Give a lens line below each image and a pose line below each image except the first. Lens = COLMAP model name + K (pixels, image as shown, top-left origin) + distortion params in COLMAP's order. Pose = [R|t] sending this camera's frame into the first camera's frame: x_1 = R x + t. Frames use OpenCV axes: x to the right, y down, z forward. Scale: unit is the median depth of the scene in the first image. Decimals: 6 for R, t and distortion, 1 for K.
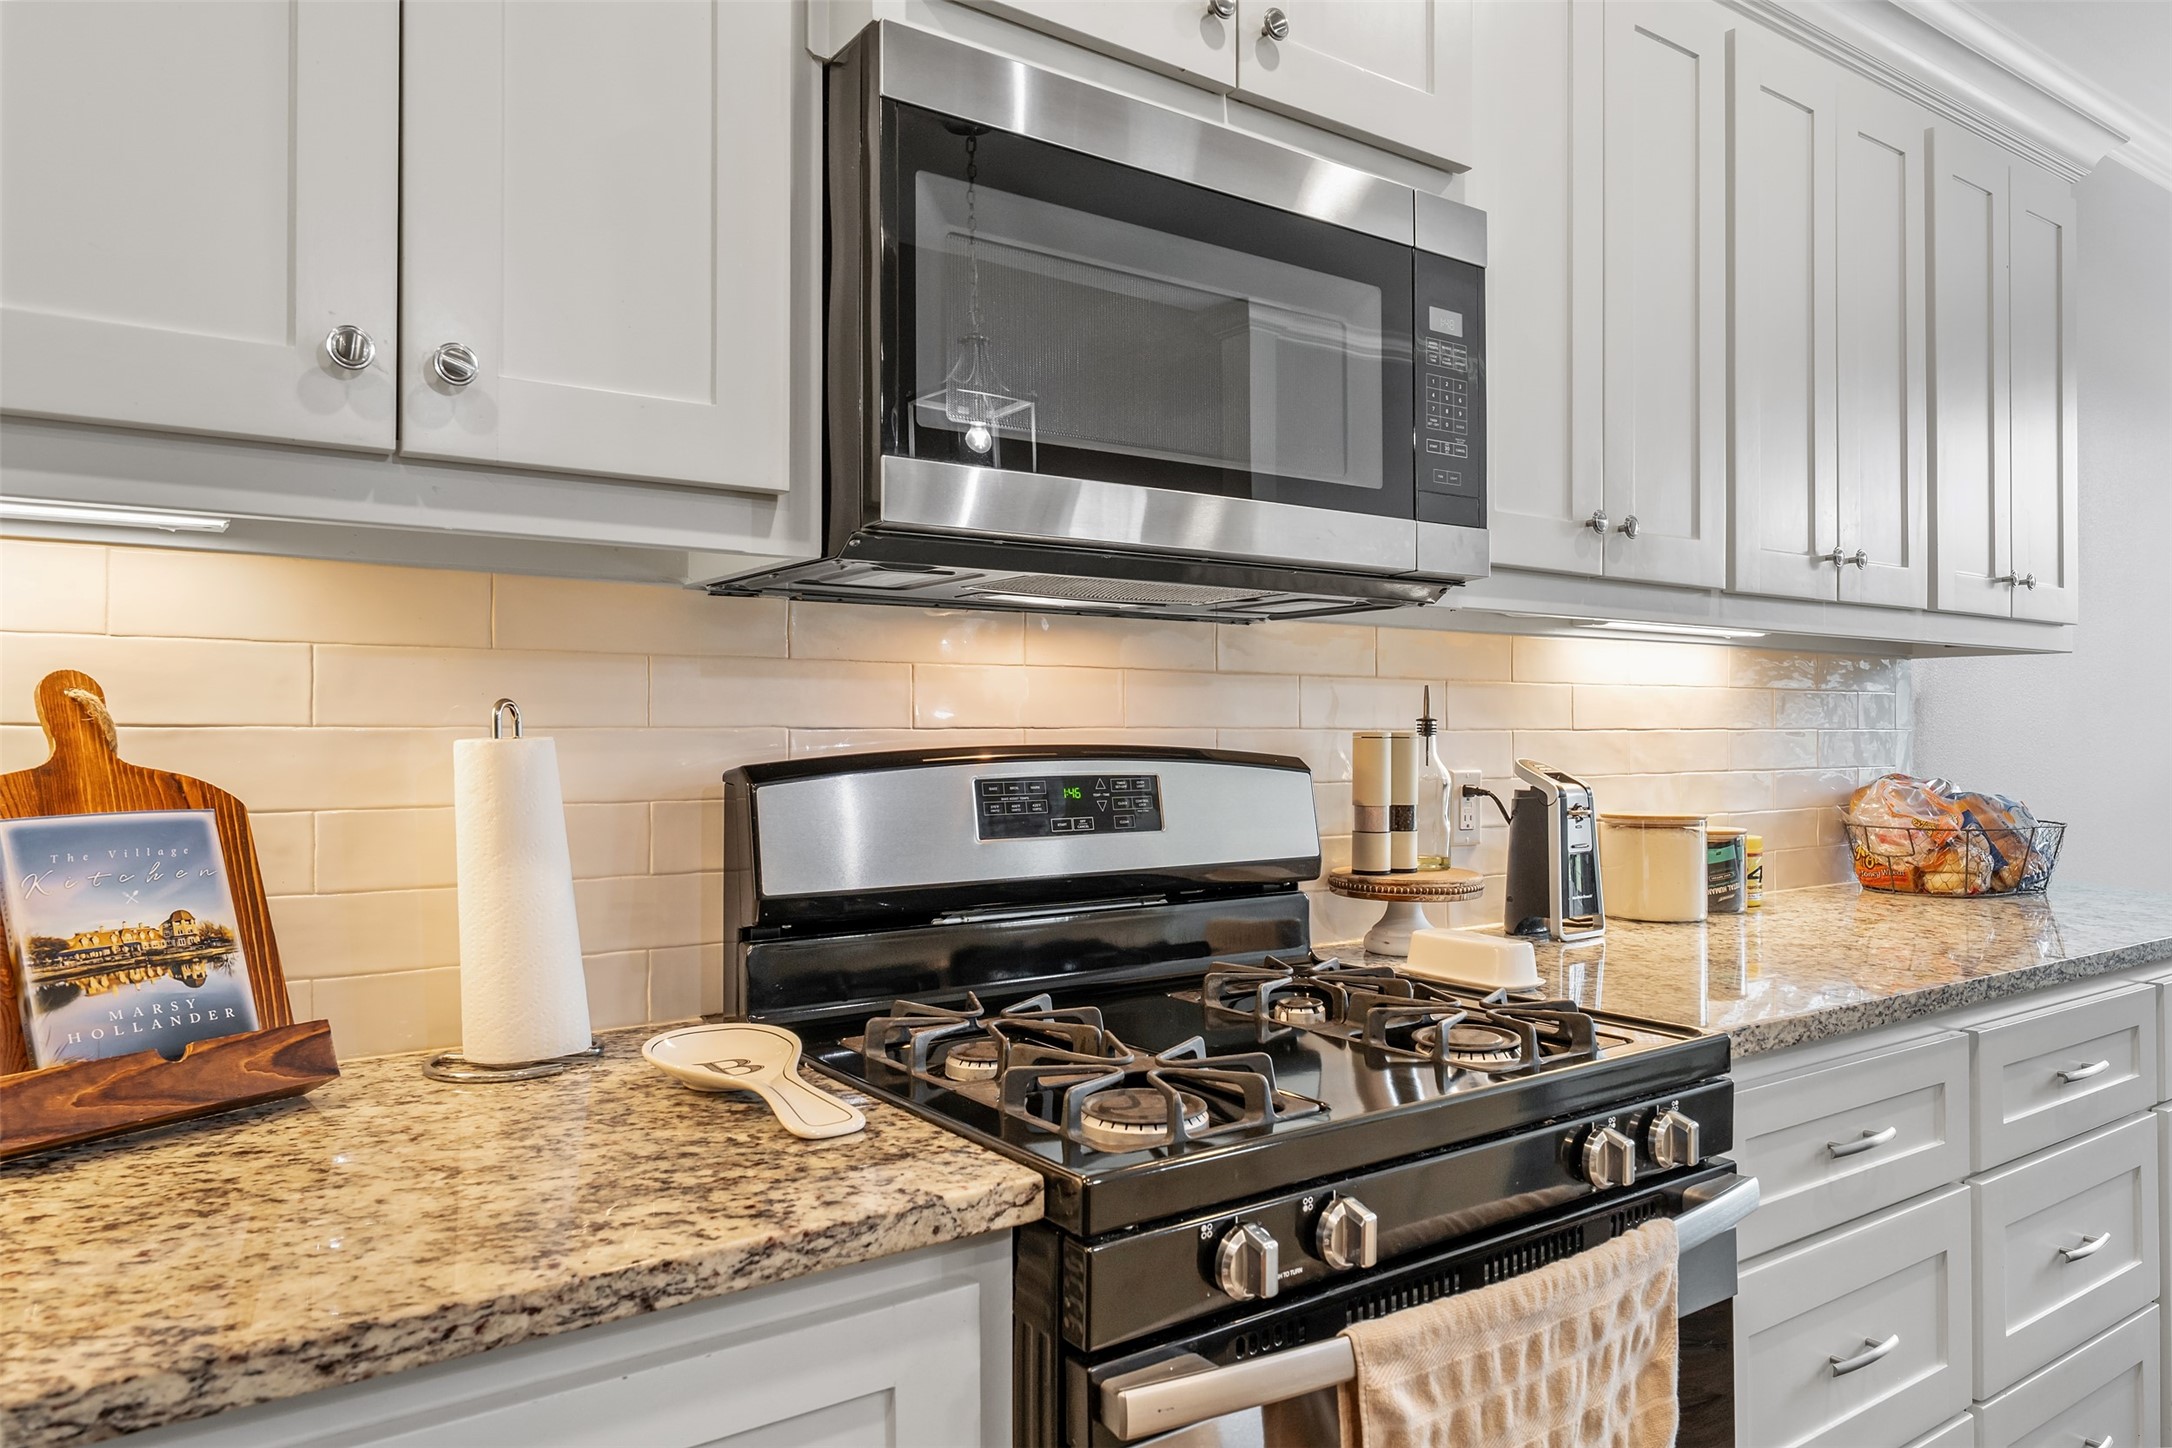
lens RADIAL K [[1440.5, 0, 1082.2], [0, 1440.5, 714.7], [0, 0, 1]] dist [-0.010426, 0.001261]
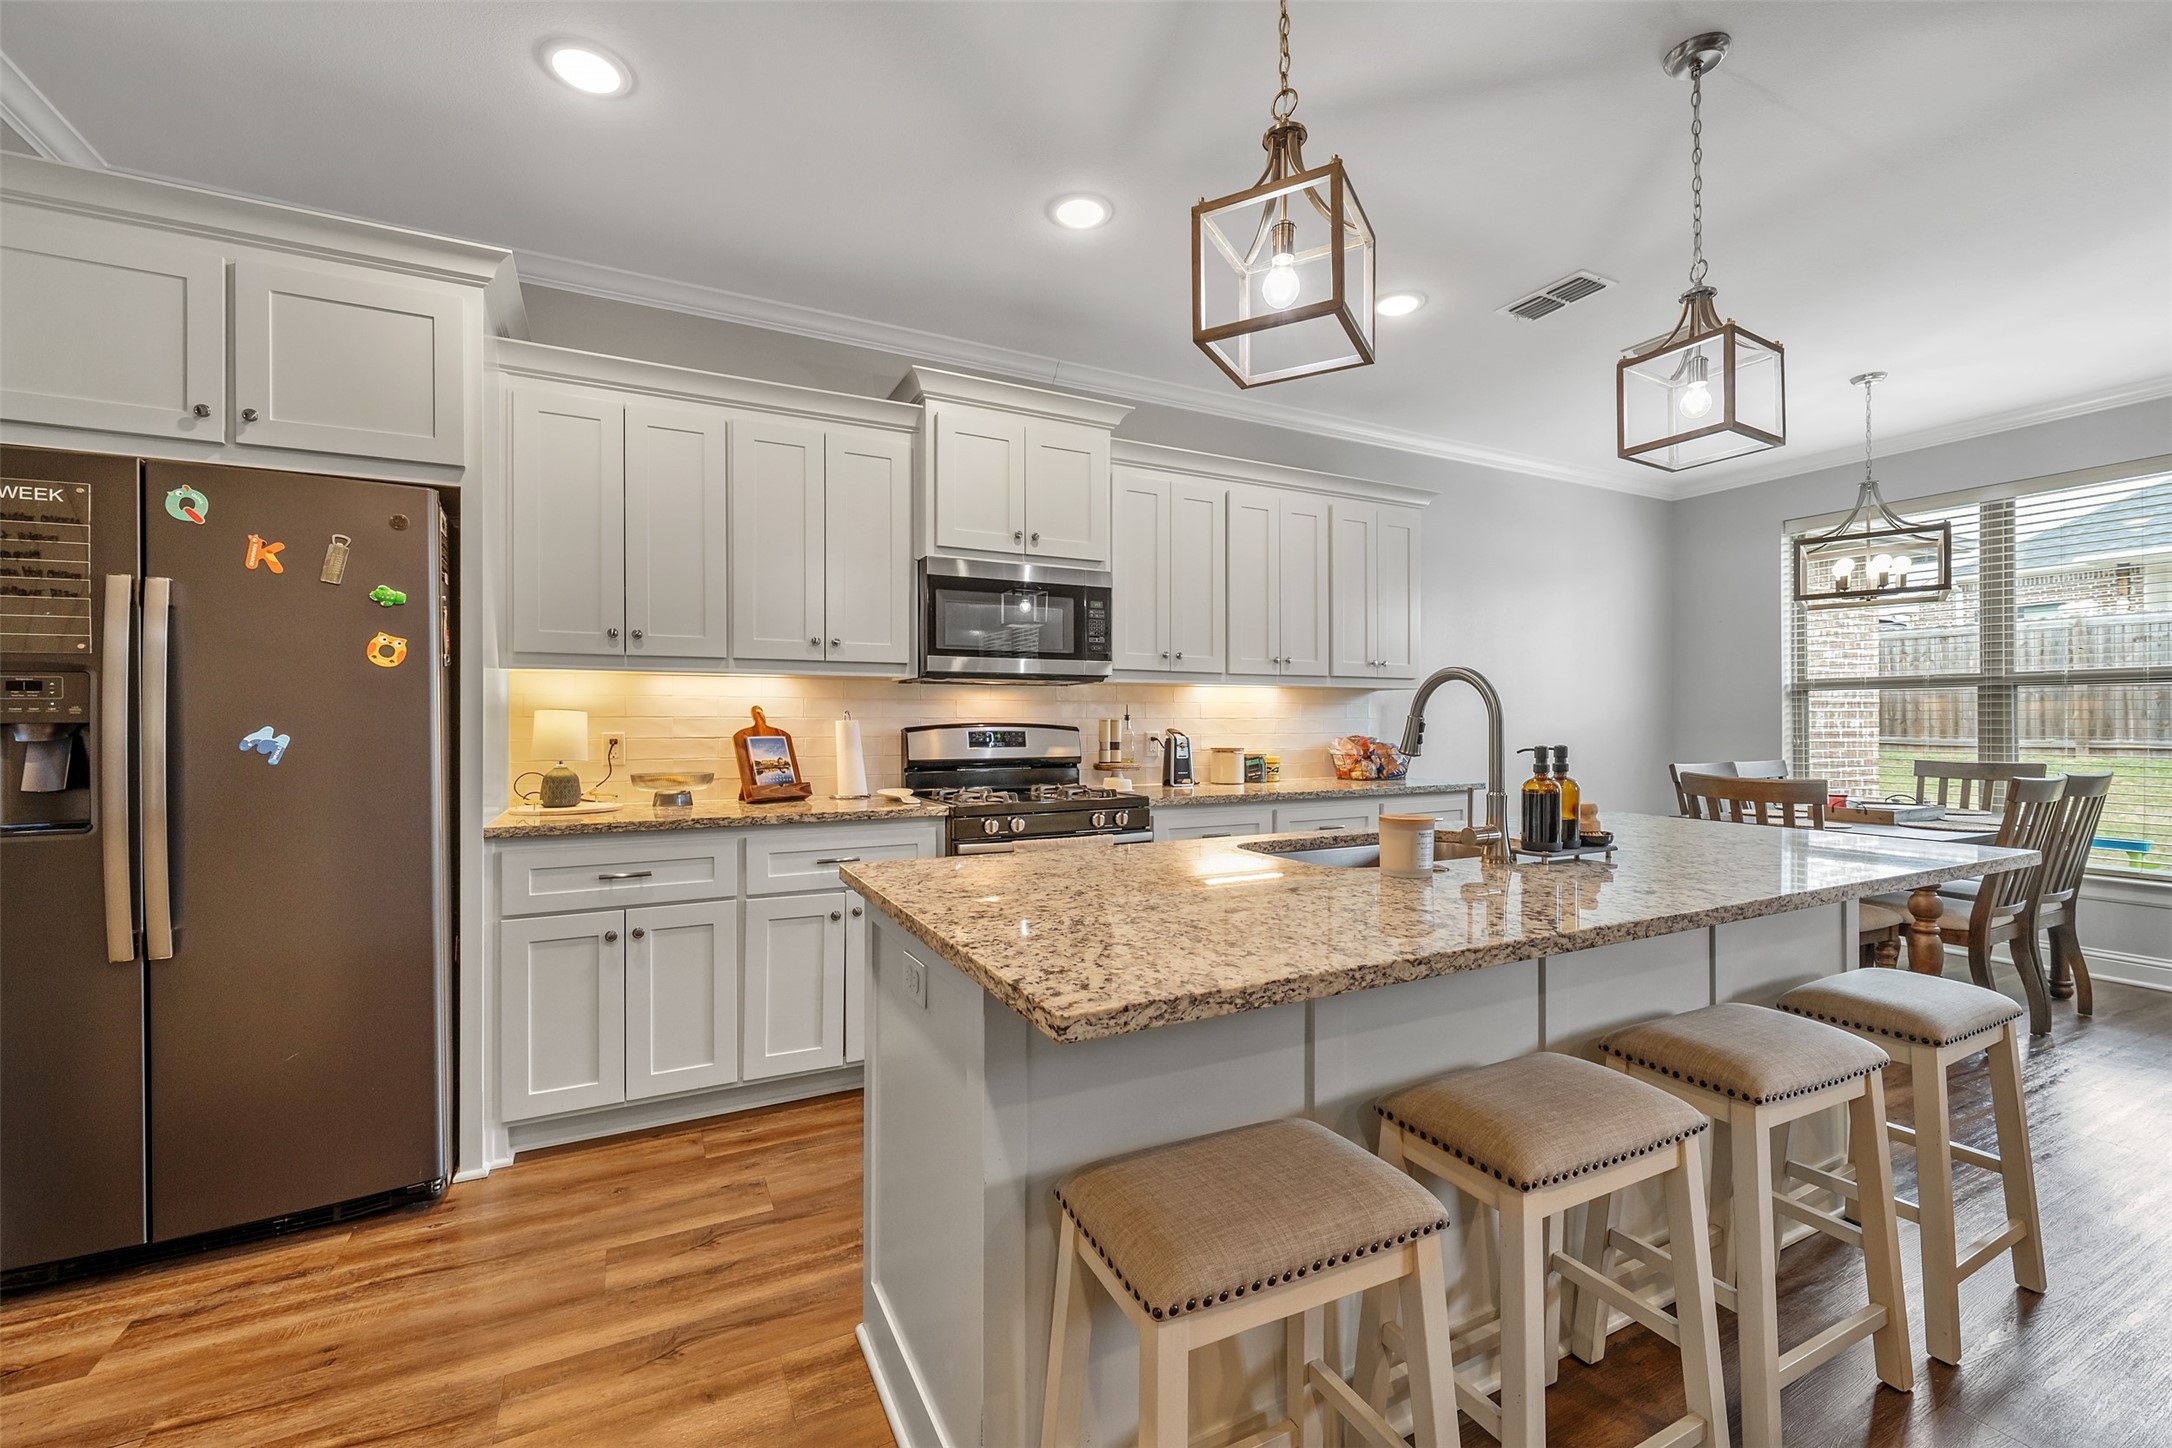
lens RADIAL K [[914.4, 0, 1096.5], [0, 914.4, 723.4], [0, 0, 1]] dist [-0.002216, -0.000098]
pose [[0.991530, -0.001923, -0.129863, 0.576526], [0.003358, 0.999936, 0.010835, -0.001565], [0.129833, -0.011180, 0.991473, -1.344618]]
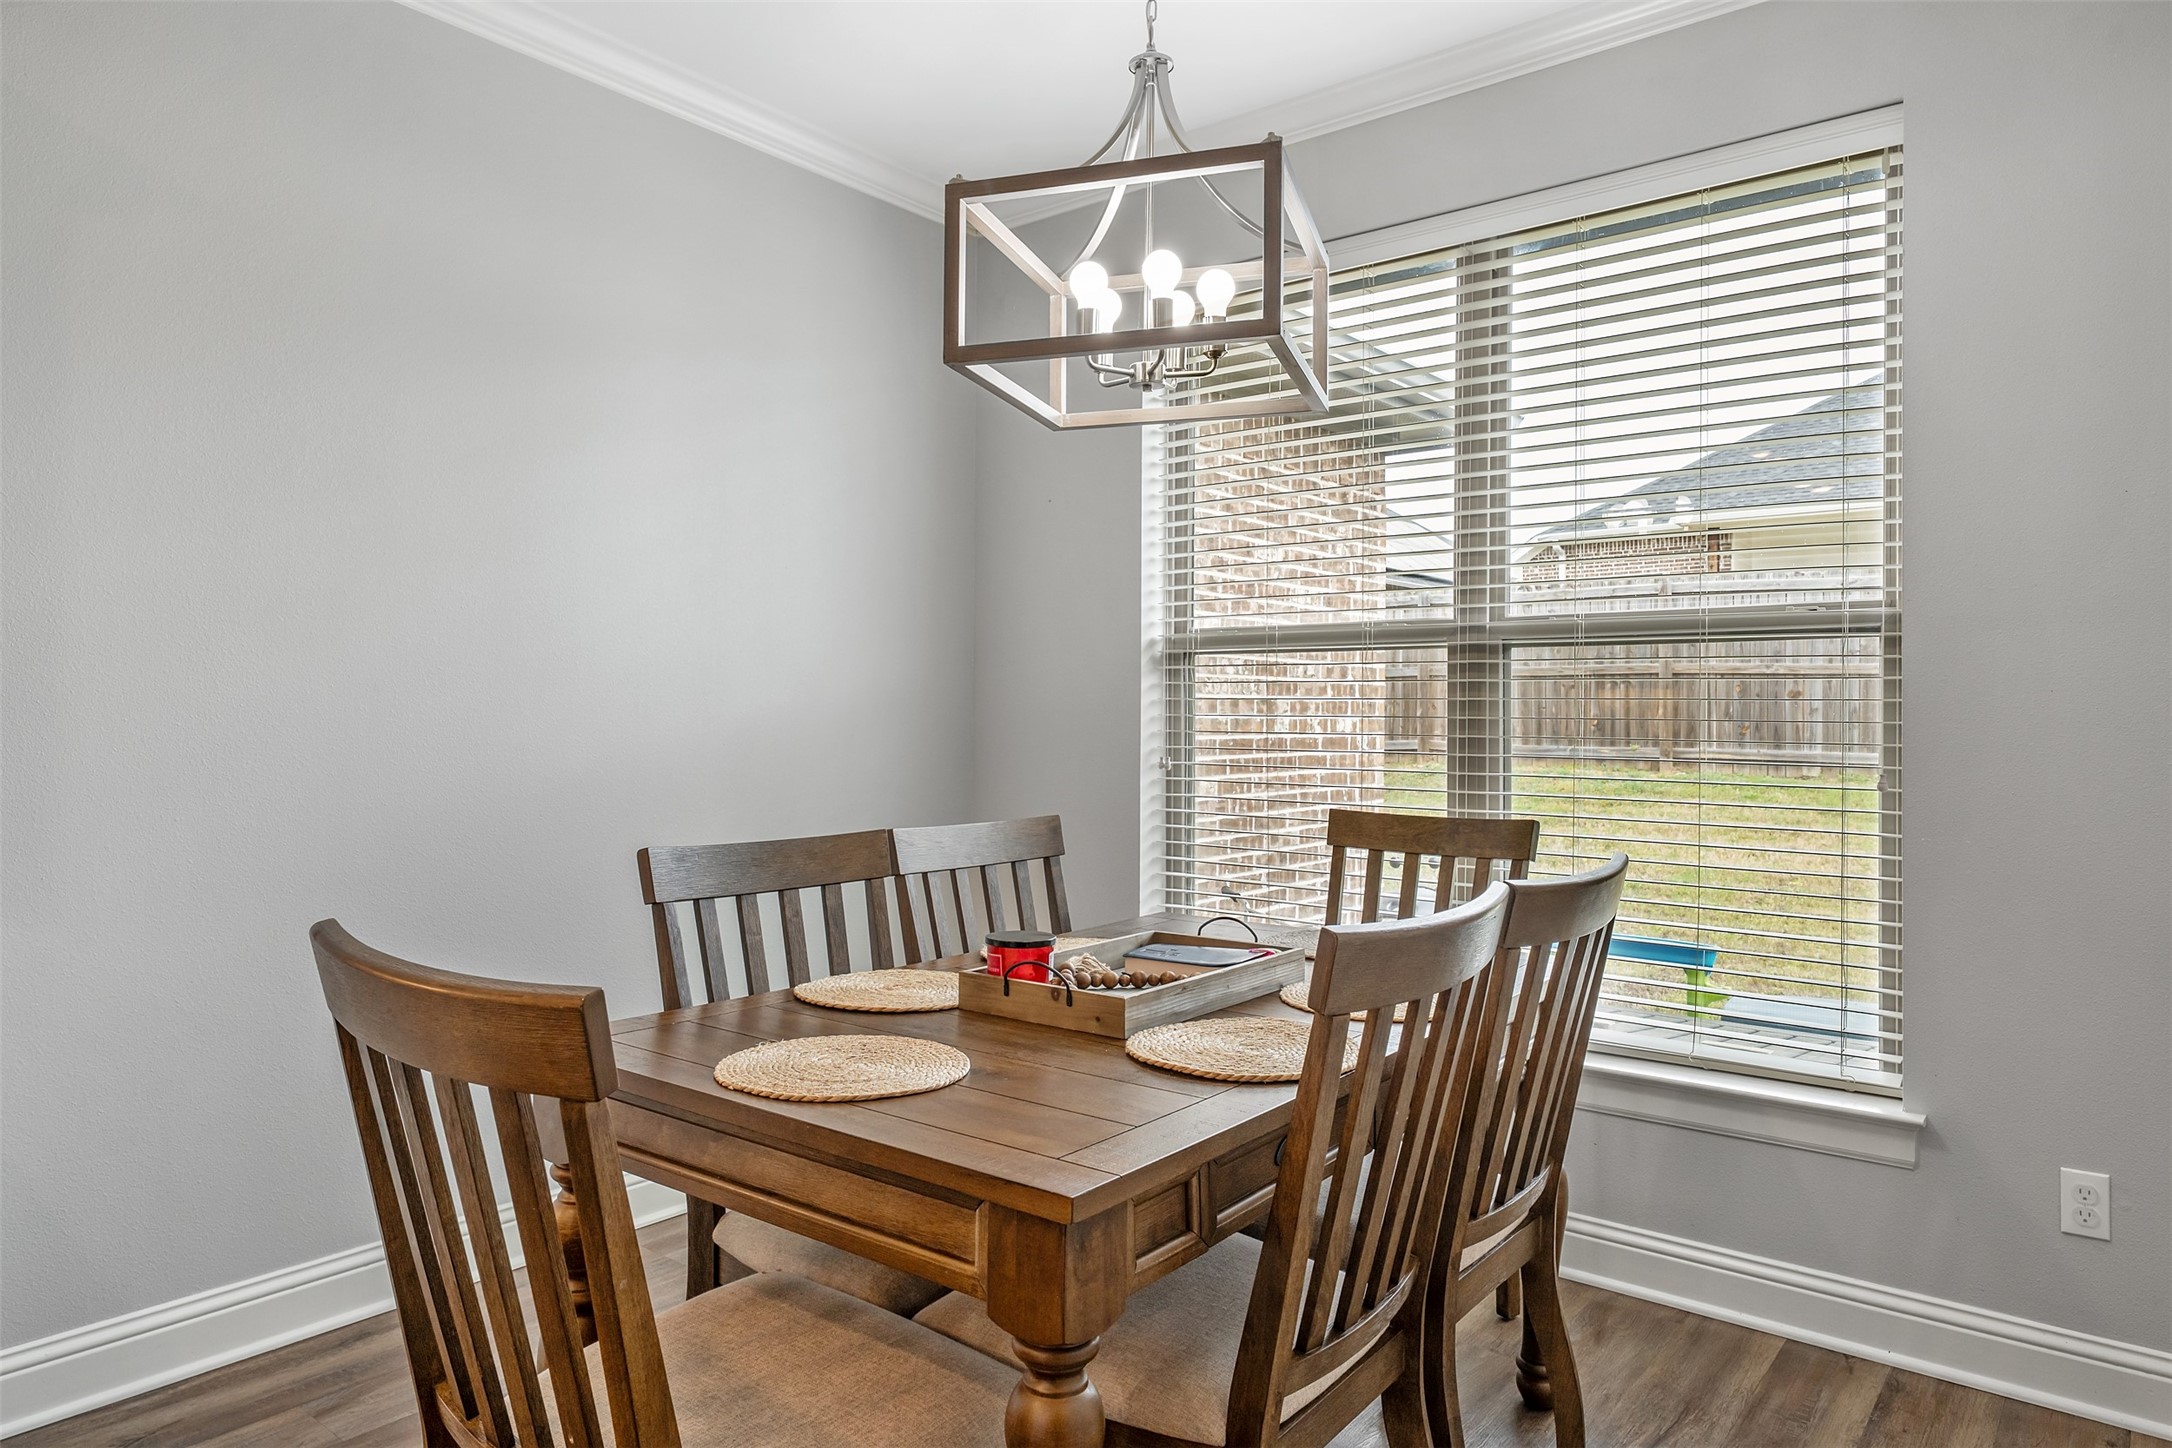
lens RADIAL K [[1384.3, 0, 1086.6], [0, 1384.3, 726.1], [0, 0, 1]] dist [0.003212, 0.000426]
pose [[0.959037, 0.004180, 0.283251, 2.005000], [-0.008932, 0.999840, 0.015487, 0.012245], [-0.283141, -0.017383, 0.958921, 0.210080]]
